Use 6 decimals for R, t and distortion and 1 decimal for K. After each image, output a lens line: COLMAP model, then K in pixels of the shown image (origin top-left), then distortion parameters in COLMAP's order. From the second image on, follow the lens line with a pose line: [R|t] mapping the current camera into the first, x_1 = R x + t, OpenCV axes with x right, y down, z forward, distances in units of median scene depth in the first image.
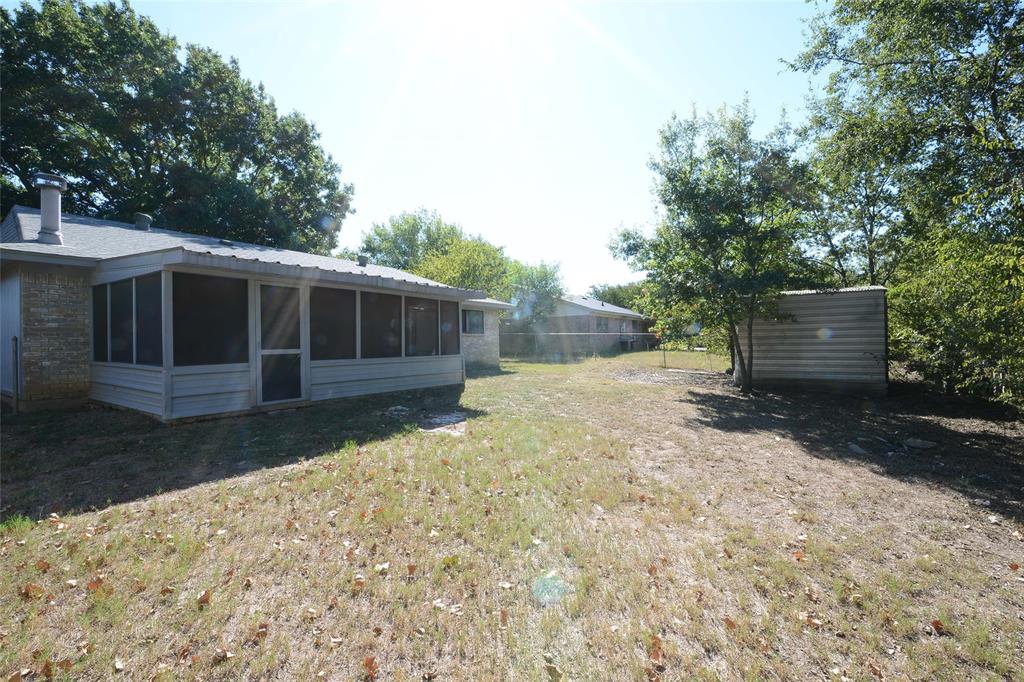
lens RADIAL K [[449.2, 0, 520.8], [0, 449.2, 342.6], [0, 0, 1]] dist [-0.002255, -0.000379]
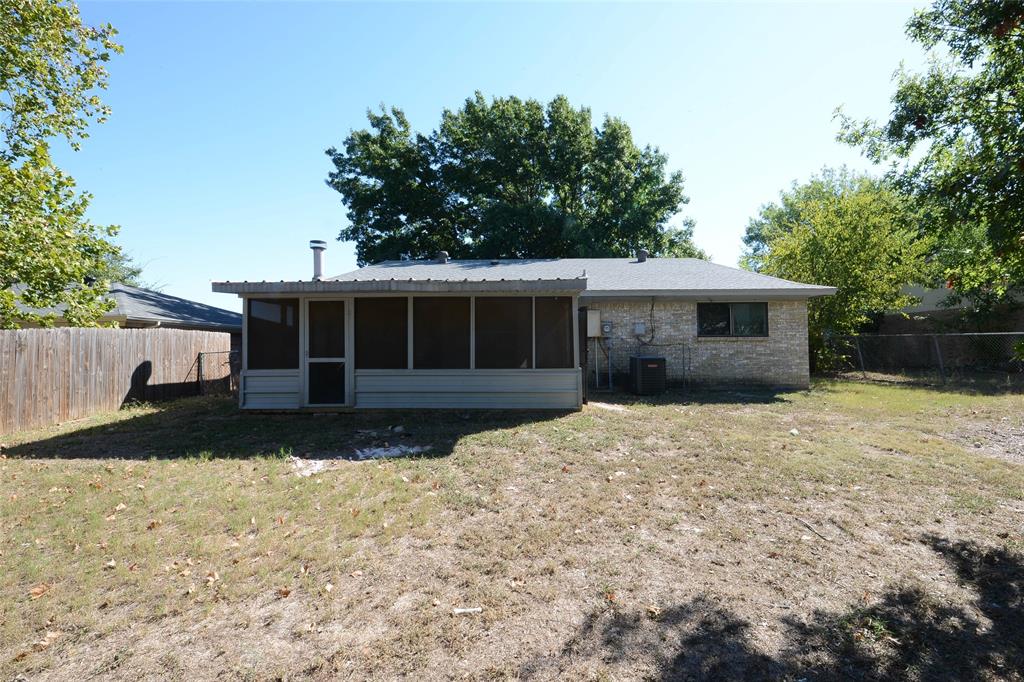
lens RADIAL K [[449.2, 0, 520.8], [0, 449.2, 342.6], [0, 0, 1]] dist [-0.002255, -0.000379]
pose [[0.542457, -0.005060, -0.840069, 0.602101], [-0.001170, 0.999976, -0.006779, -0.014157], [0.840083, 0.004660, 0.542438, 0.743349]]
